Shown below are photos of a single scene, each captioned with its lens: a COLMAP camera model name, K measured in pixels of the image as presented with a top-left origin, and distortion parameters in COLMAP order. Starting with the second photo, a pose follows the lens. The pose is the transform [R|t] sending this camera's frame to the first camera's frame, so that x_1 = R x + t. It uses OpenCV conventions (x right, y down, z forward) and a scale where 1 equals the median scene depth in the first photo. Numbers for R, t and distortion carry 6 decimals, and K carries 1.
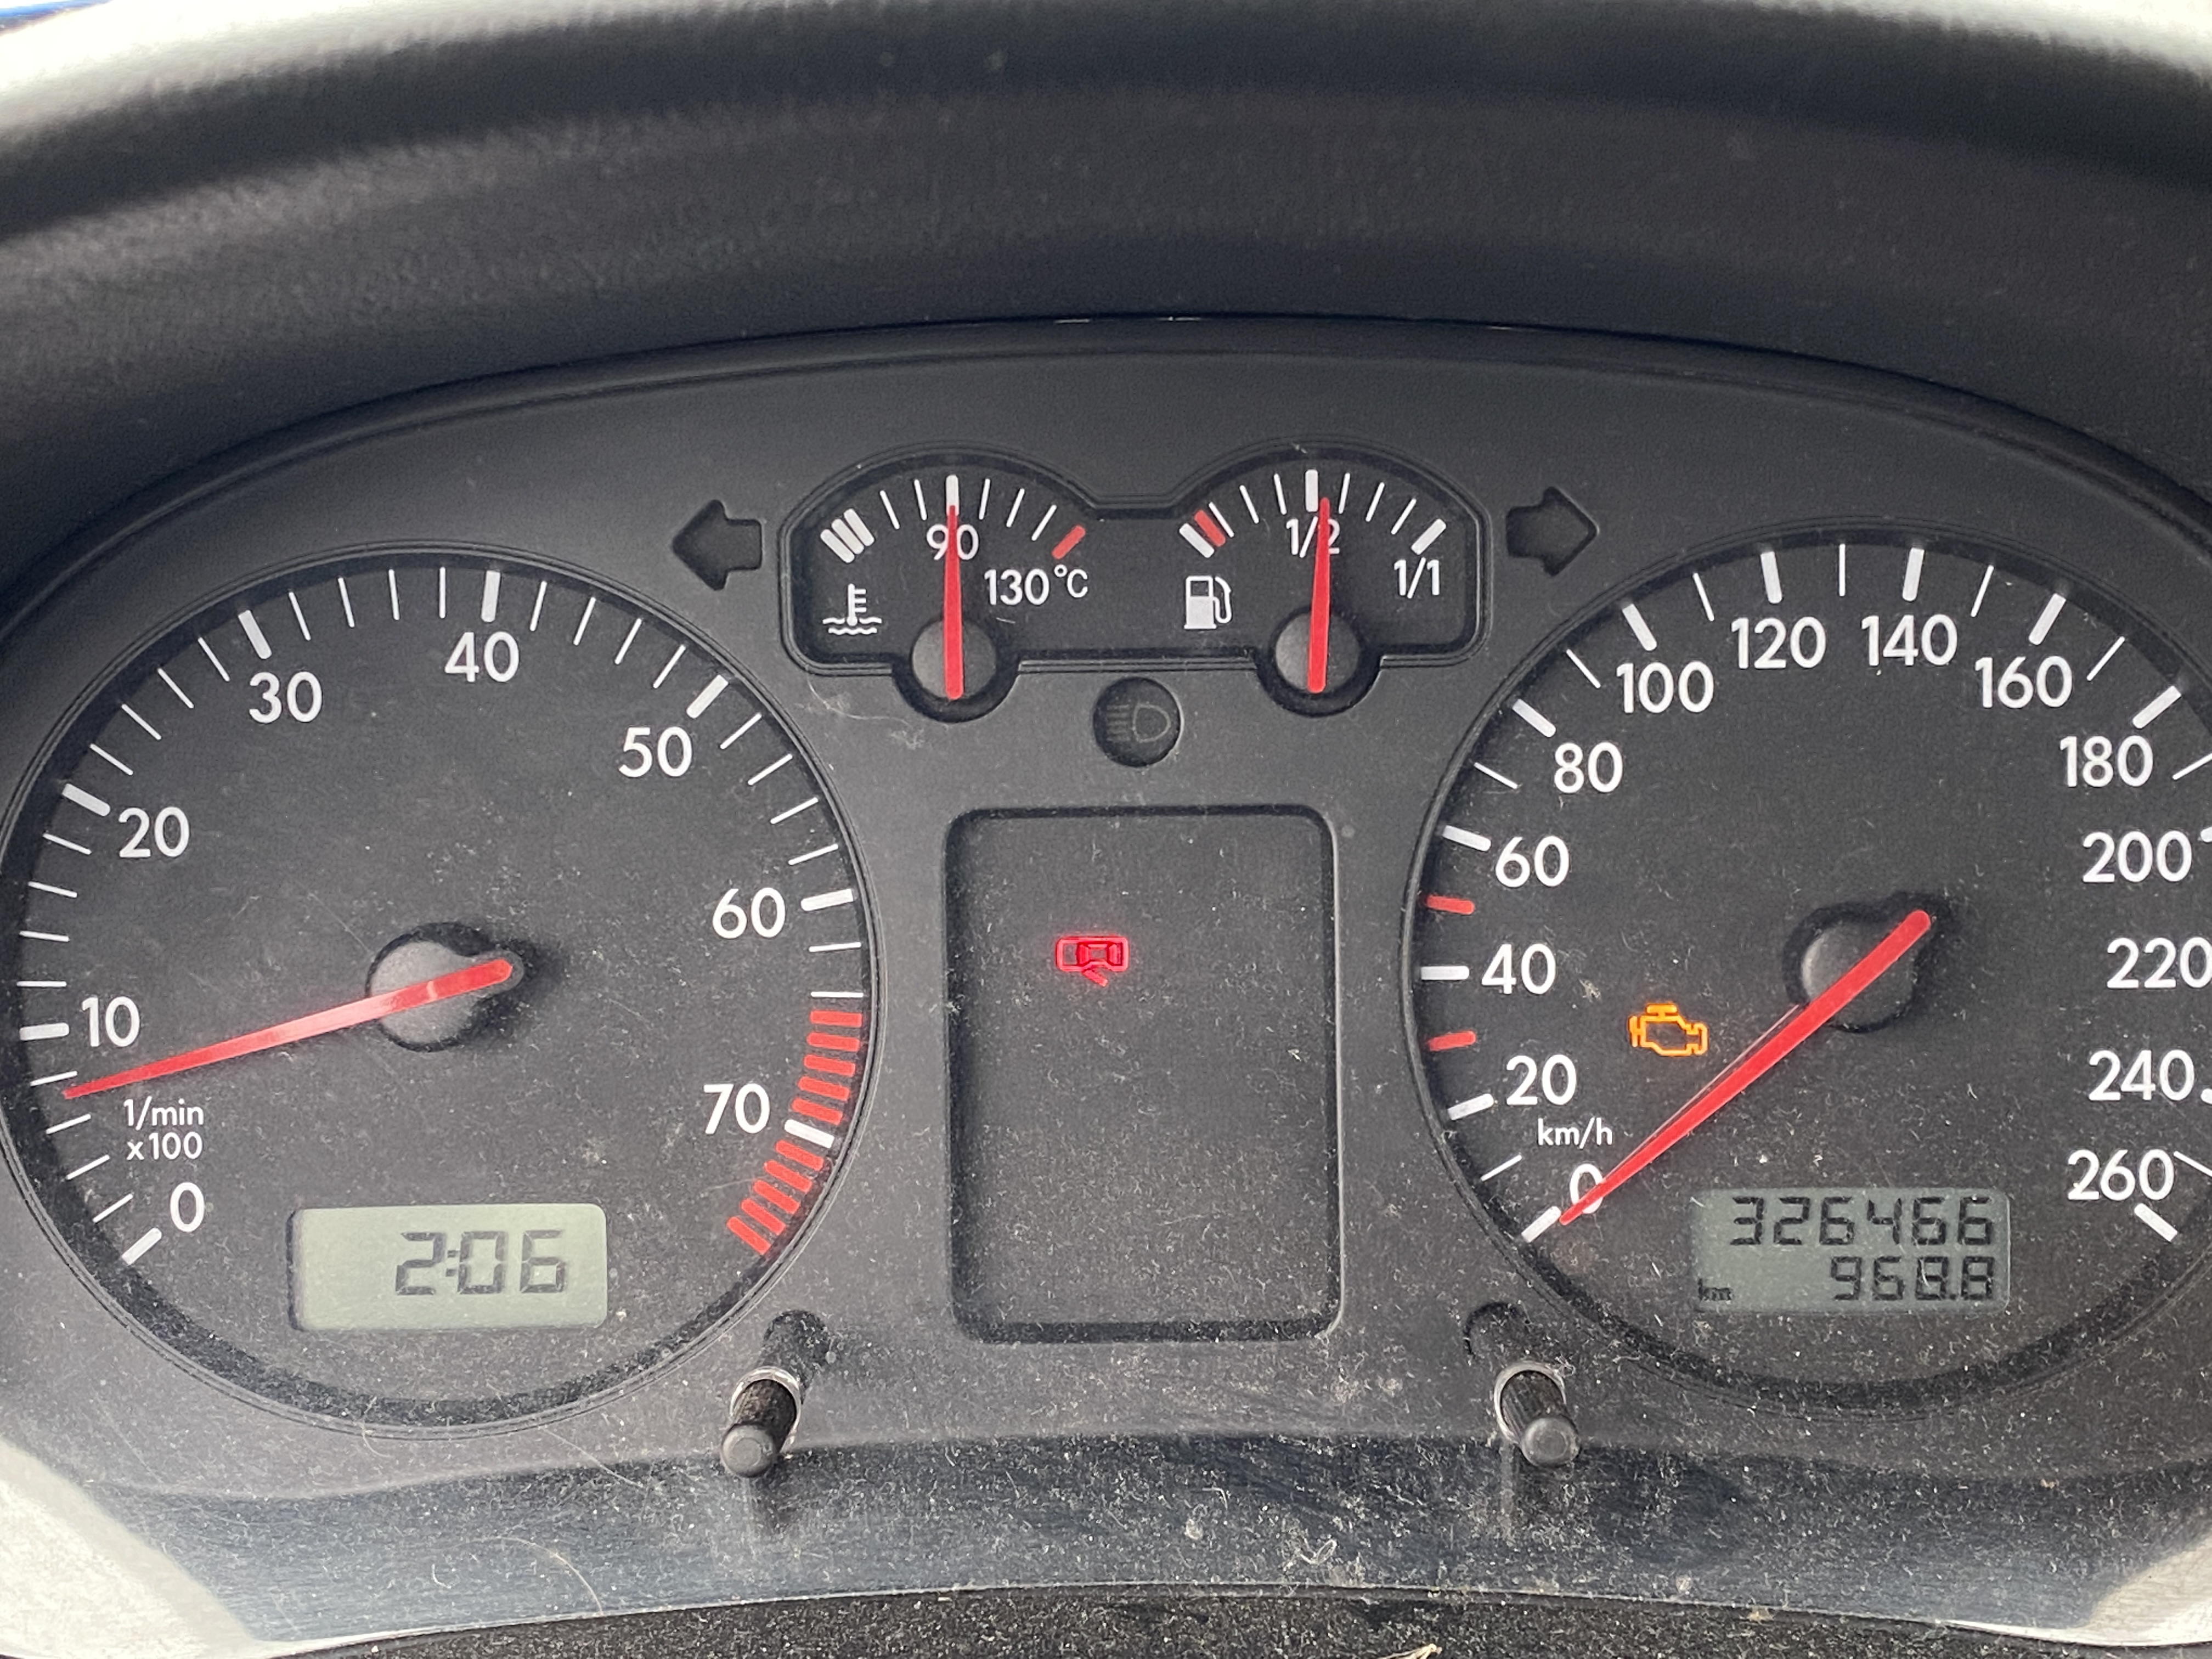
lens RADIAL K [[3481.1, 0, 1135.0], [0, 3481.1, 821.3], [0, 0, 1]] dist [0.258450, -0.955225]
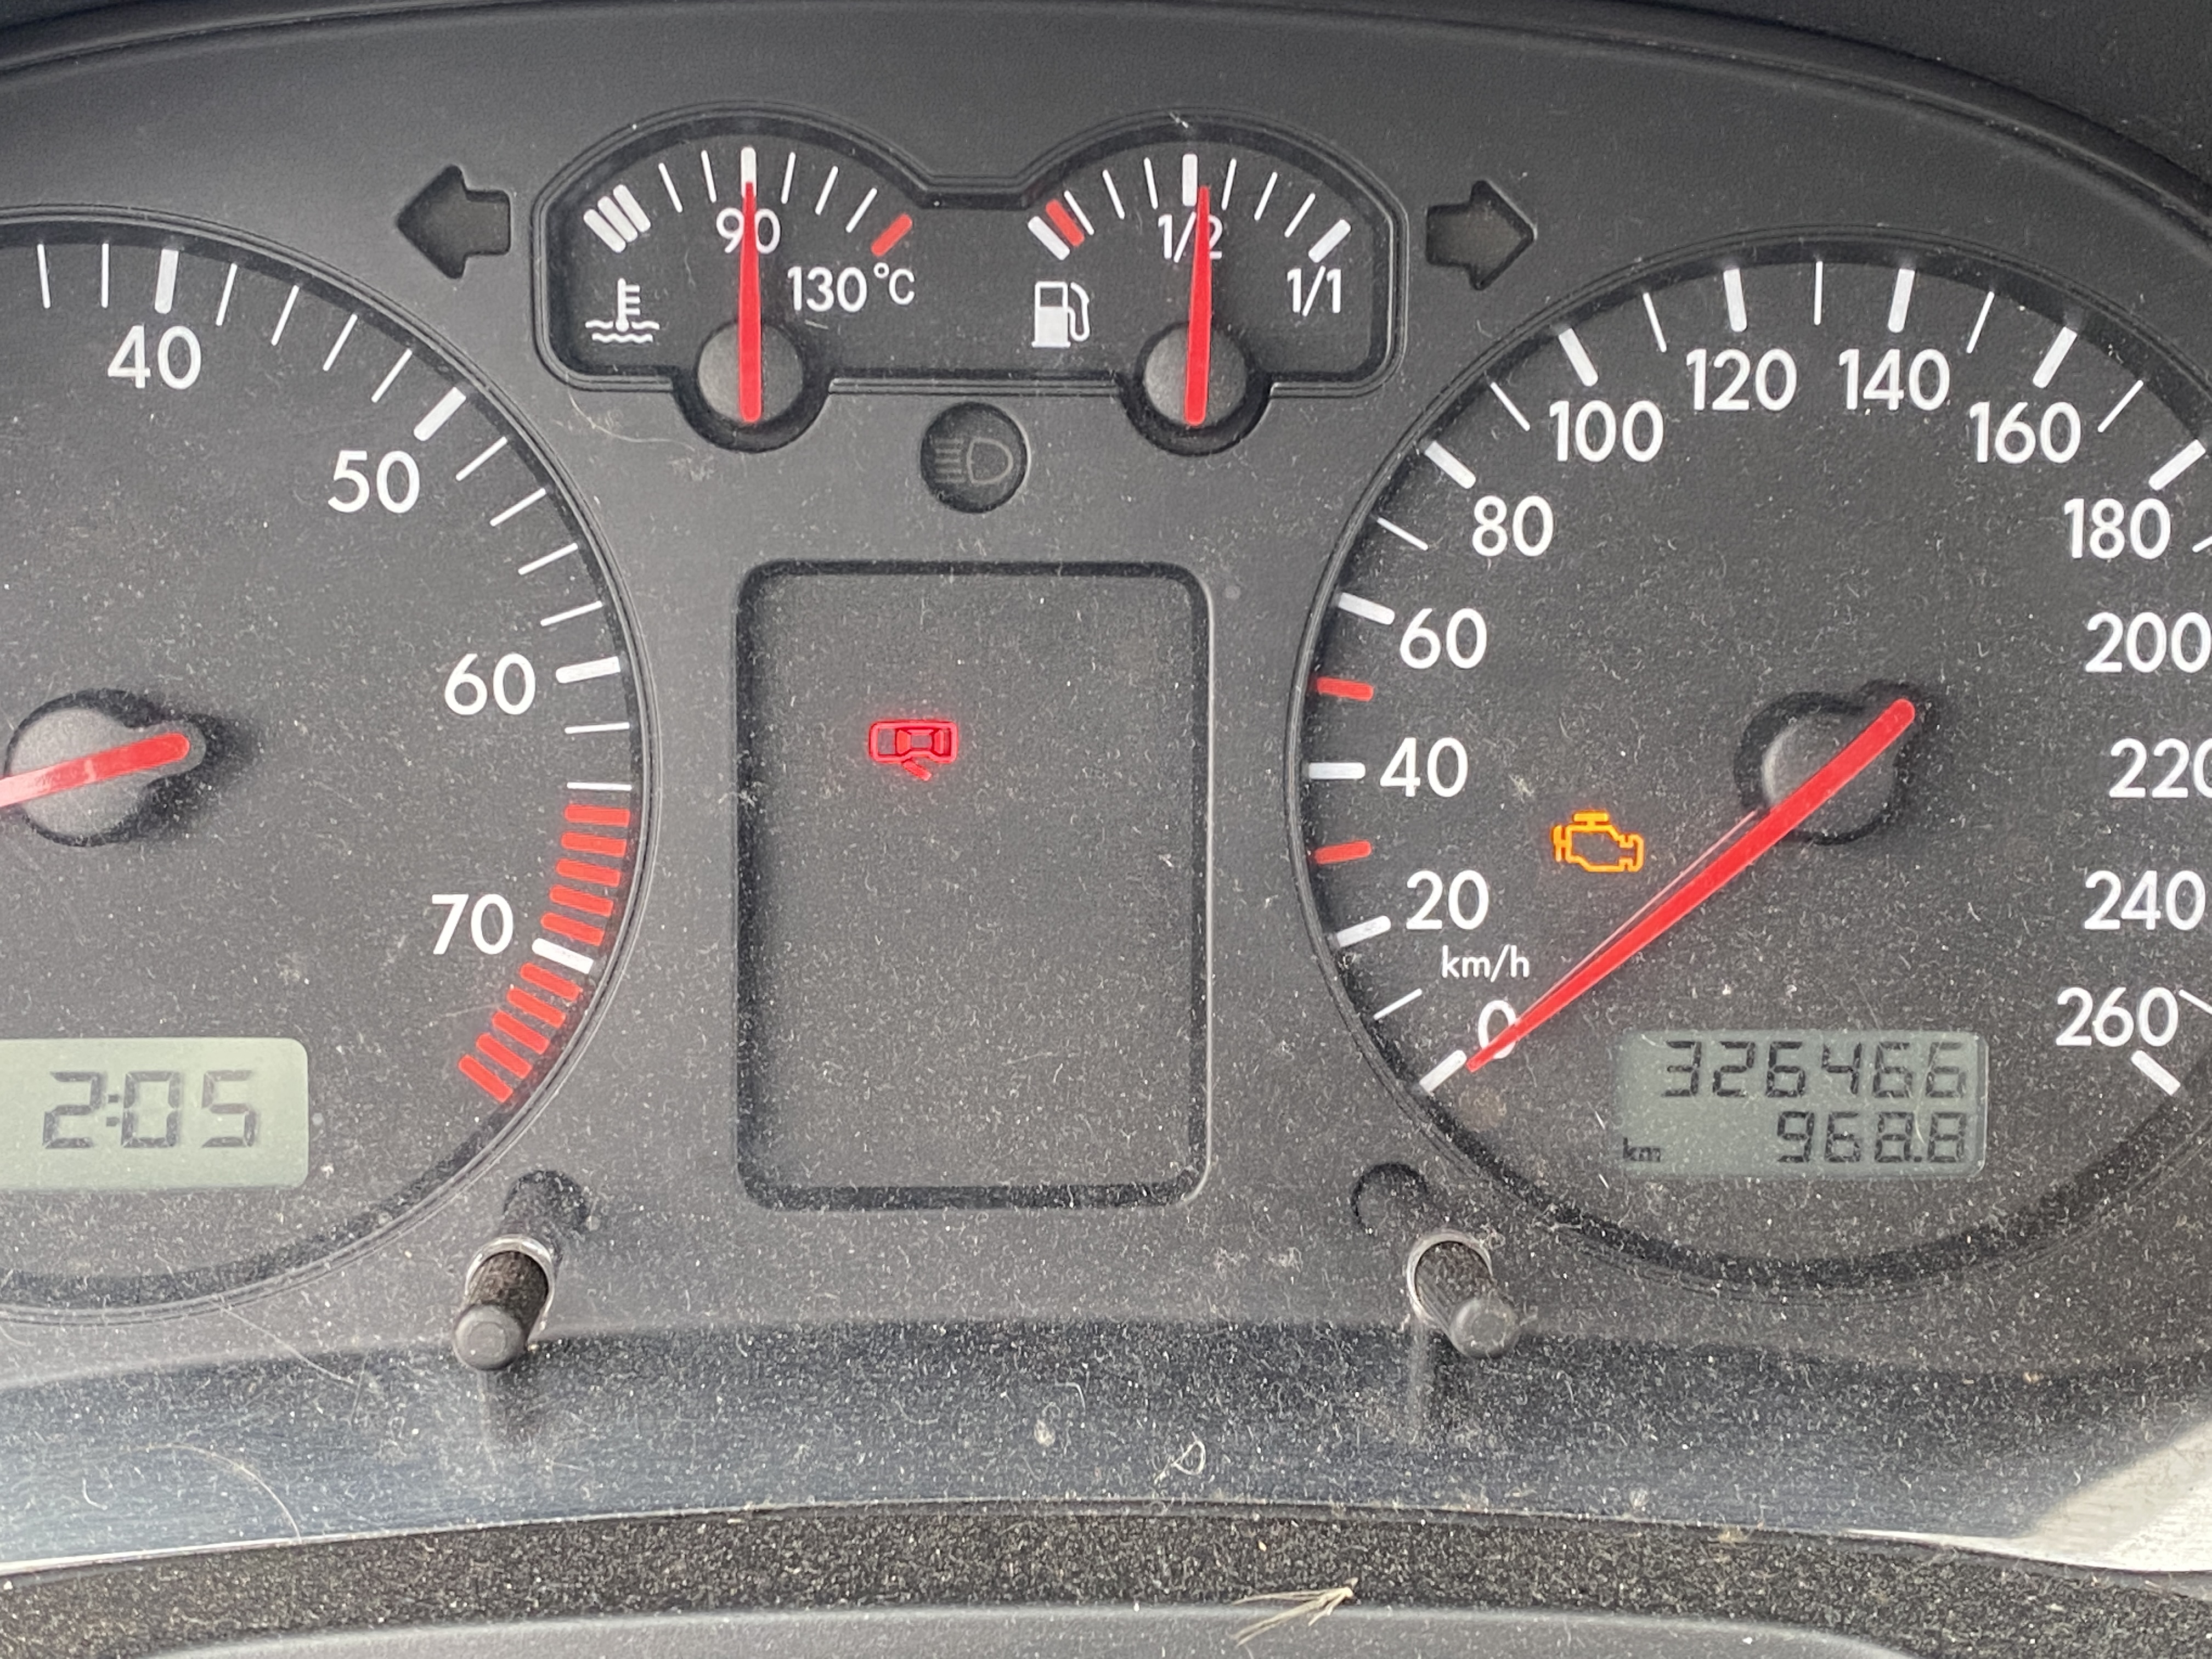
lens RADIAL K [[3481.1, 0, 1135.0], [0, 3481.1, 821.3], [0, 0, 1]] dist [0.258450, -0.955225]
pose [[0.996503, 0.013721, 0.082421, -0.028124], [-0.016083, 0.999477, 0.028061, 0.033137], [-0.081993, -0.029289, 0.996202, 0.174600]]
